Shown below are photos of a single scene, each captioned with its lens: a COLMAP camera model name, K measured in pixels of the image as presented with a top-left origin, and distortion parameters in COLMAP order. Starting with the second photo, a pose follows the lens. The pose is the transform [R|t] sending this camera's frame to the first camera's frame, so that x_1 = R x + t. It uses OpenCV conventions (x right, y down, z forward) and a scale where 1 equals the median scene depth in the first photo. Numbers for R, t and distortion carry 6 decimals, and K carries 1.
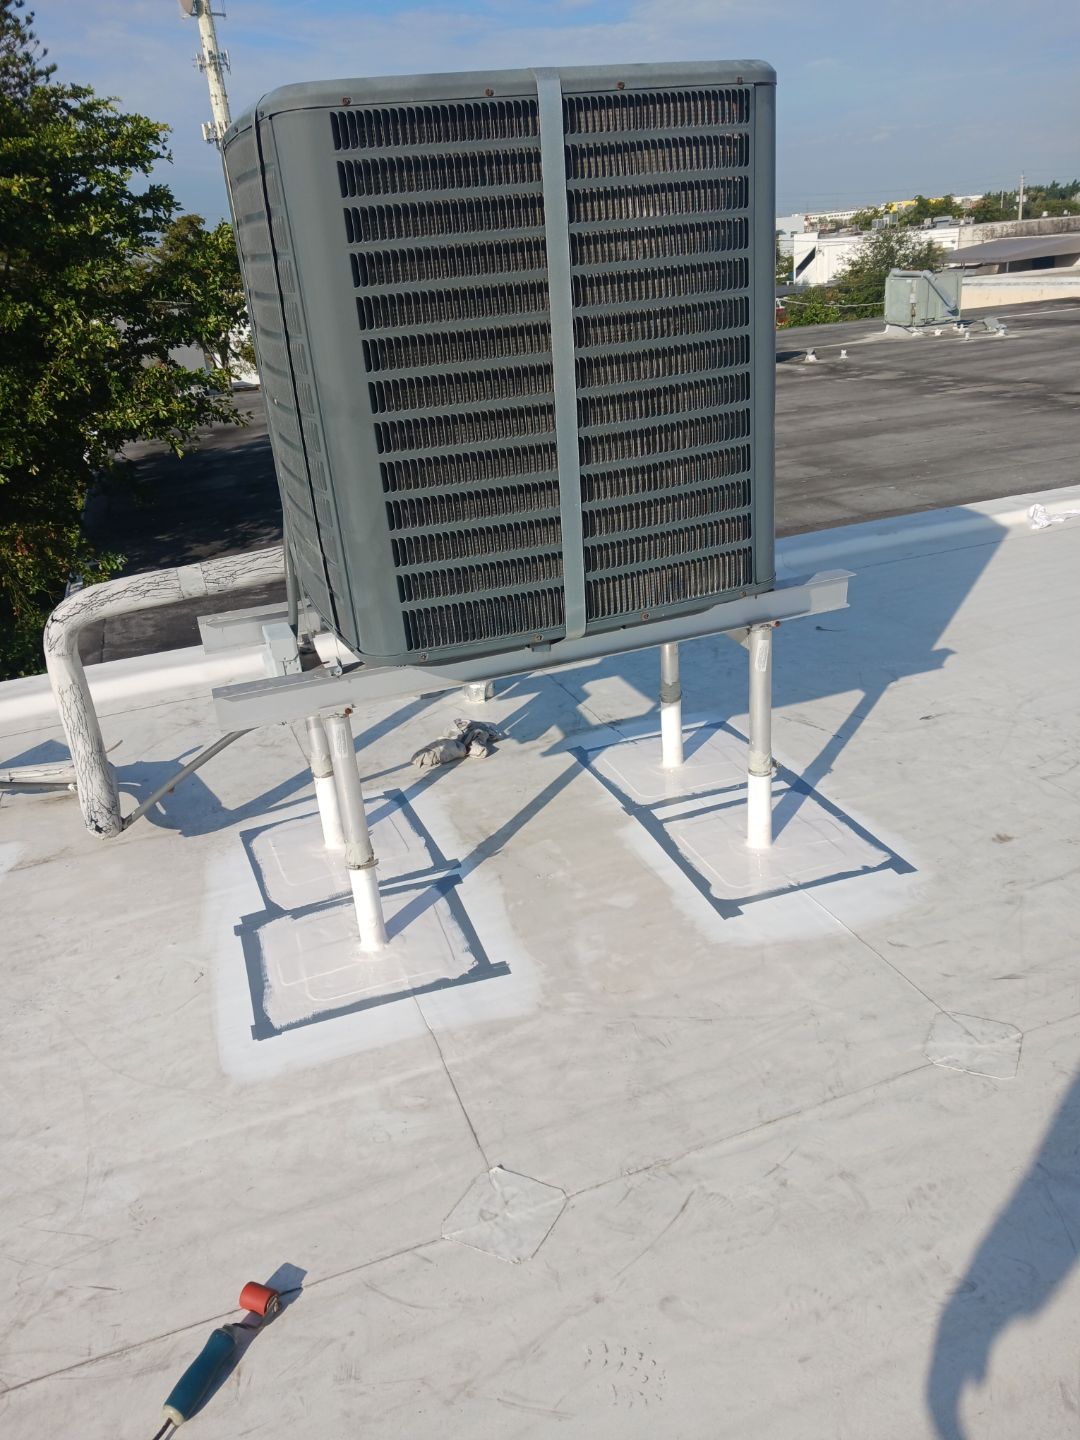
lens RADIAL K [[1121.5, 0, 540.0], [0, 1121.5, 720.0], [0, 0, 1]] dist [0.009374, 0.015441]
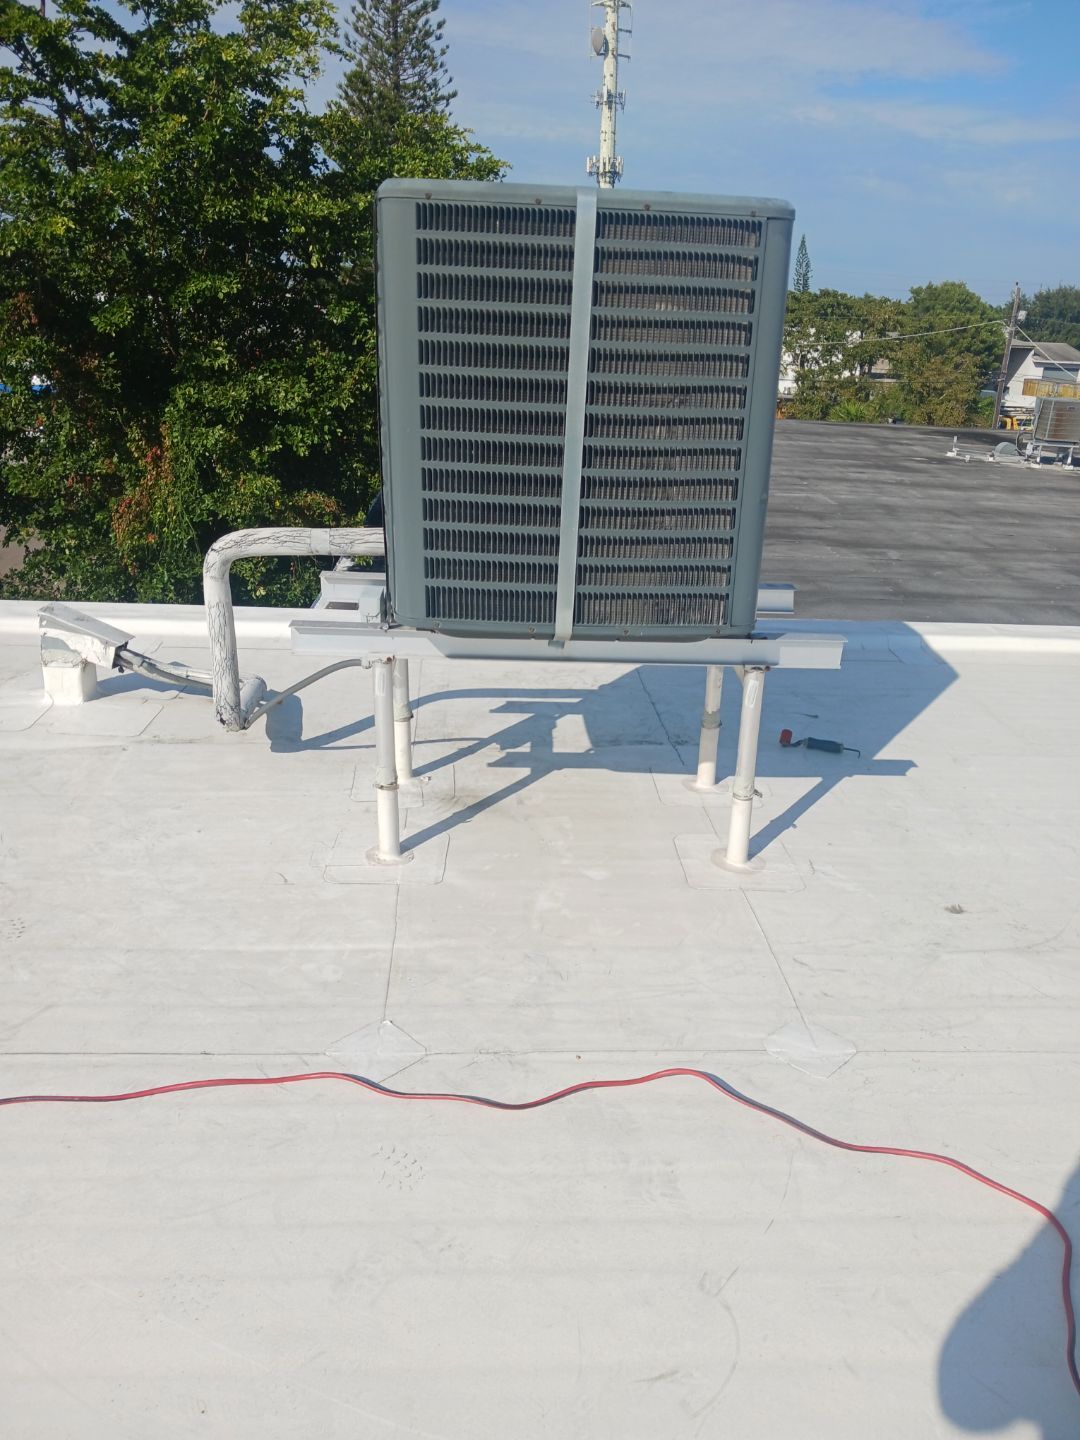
lens RADIAL K [[1090.6, 0, 541.8], [0, 1090.6, 746.4], [0, 0, 1]] dist [0.008996, -0.001791]
pose [[0.952322, 0.224090, -0.207040, 0.256387], [-0.224725, 0.974201, 0.020761, 0.022014], [0.206350, 0.026756, 0.978112, -0.156472]]
